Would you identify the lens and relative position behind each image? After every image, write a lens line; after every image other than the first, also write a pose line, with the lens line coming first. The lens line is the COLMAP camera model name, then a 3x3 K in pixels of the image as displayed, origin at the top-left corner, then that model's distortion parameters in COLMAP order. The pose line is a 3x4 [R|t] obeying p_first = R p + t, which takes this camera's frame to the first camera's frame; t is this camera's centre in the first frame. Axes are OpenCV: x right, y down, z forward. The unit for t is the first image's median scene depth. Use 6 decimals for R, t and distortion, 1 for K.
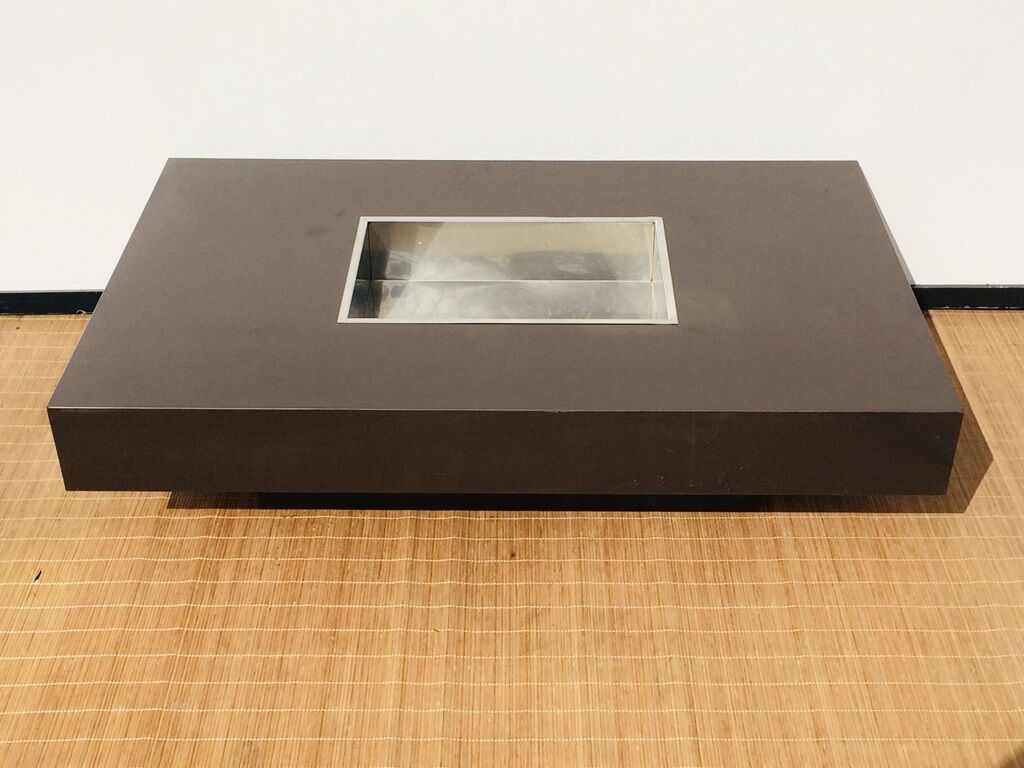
lens RADIAL K [[1436.3, 0, 513.6], [0, 1436.3, 388.7], [0, 0, 1]] dist [0.065730, 0.000000]
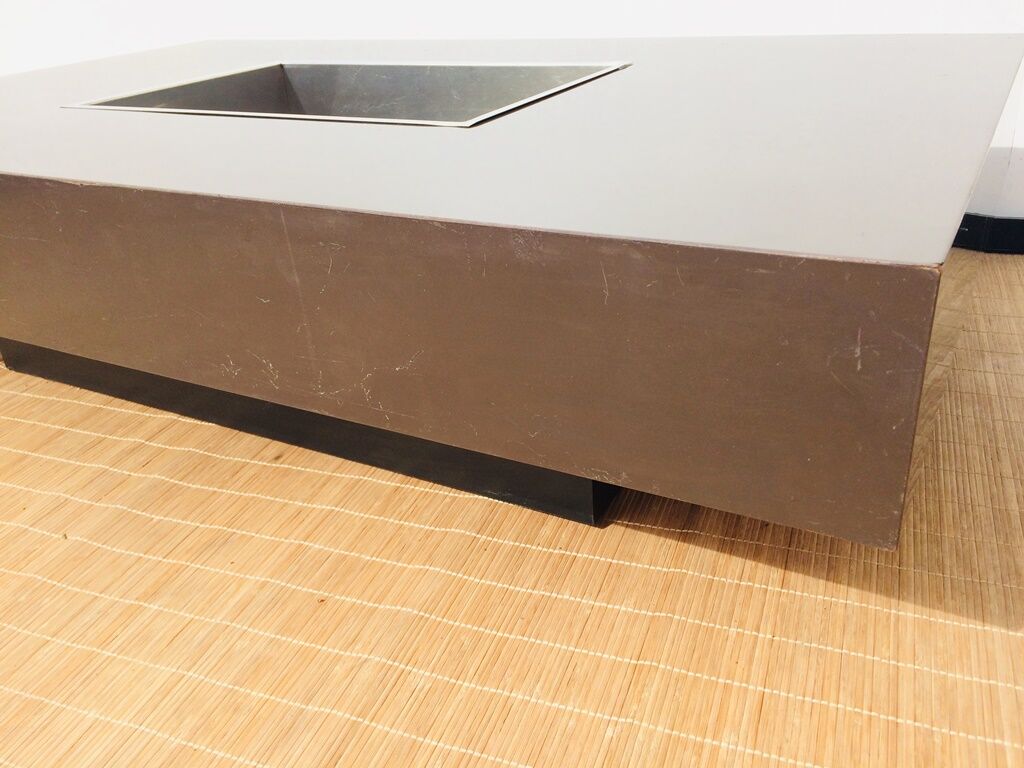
lens RADIAL K [[890.8, 0, 512.6], [0, 890.8, 380.2], [0, 0, 1]] dist [0.071906, -0.103128]
pose [[0.931248, 0.108984, -0.347706, 0.237054], [-0.150855, 0.983919, -0.095634, 0.105684], [0.331692, 0.141512, 0.932714, 0.665396]]
